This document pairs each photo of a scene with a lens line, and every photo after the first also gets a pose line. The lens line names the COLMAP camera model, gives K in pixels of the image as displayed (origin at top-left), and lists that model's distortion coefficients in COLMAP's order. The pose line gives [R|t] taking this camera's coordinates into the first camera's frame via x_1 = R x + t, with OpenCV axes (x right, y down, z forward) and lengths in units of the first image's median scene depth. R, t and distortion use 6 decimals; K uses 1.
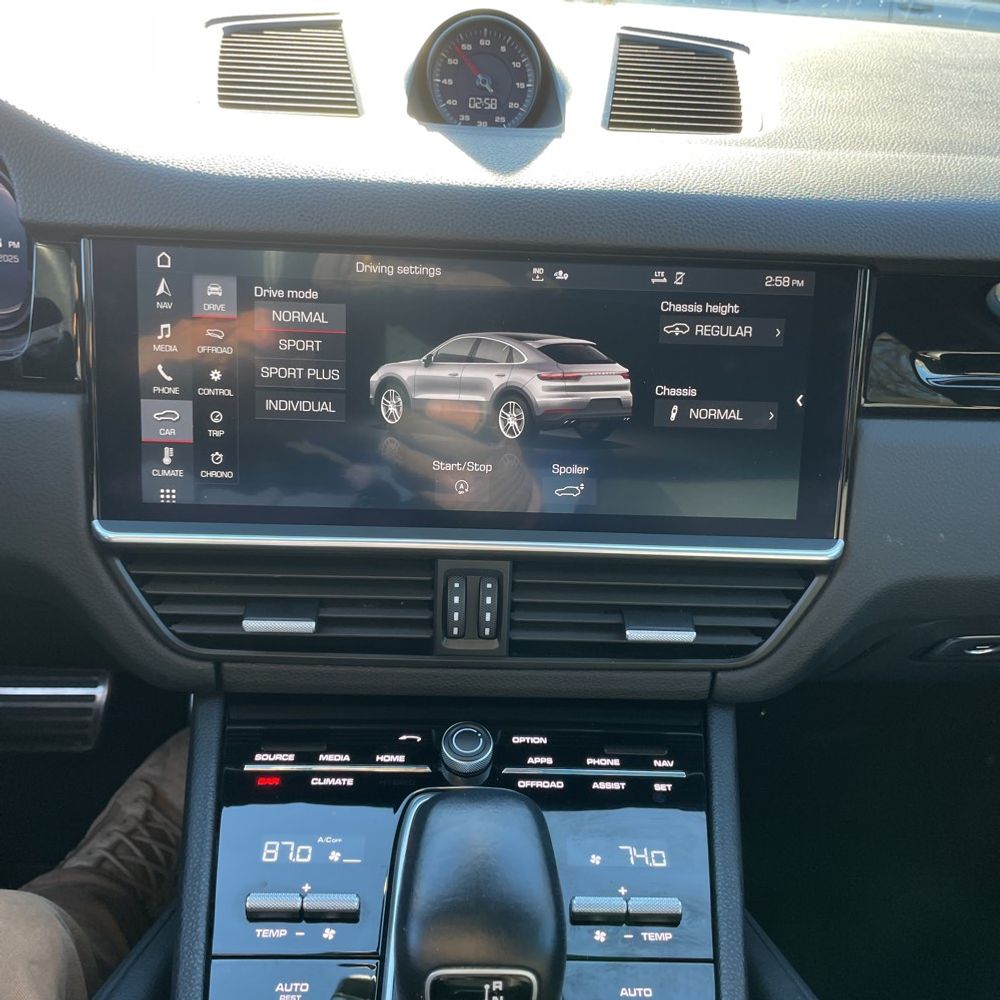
lens RADIAL K [[1015.3, 0, 500.0], [0, 1015.3, 500.0], [0, 0, 1]] dist [0.093038, -0.135430]
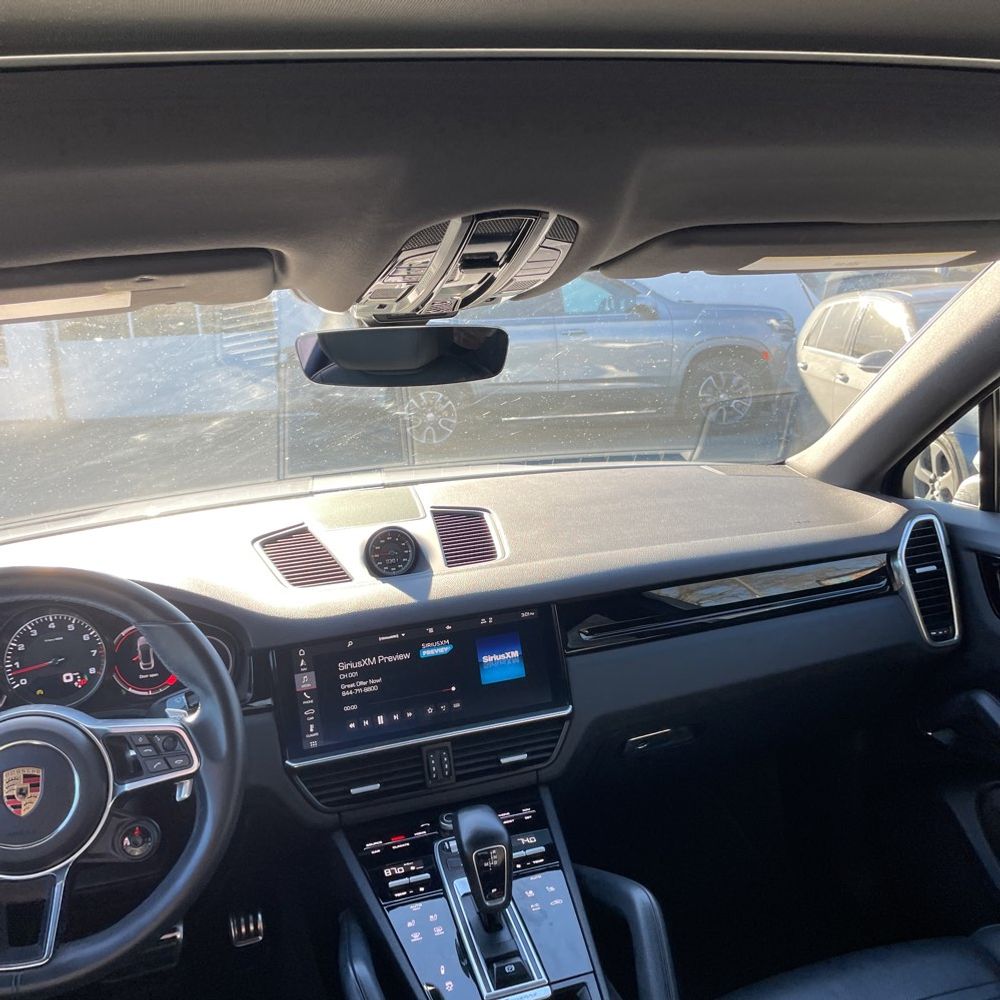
lens RADIAL K [[1015.3, 0, 500.0], [0, 1015.3, 500.0], [0, 0, 1]] dist [0.093038, -0.135430]
pose [[0.956247, -0.160859, 0.244369, -0.388878], [0.222648, 0.941987, -0.251174, 0.156763], [-0.189788, 0.294593, 0.936587, -1.546037]]
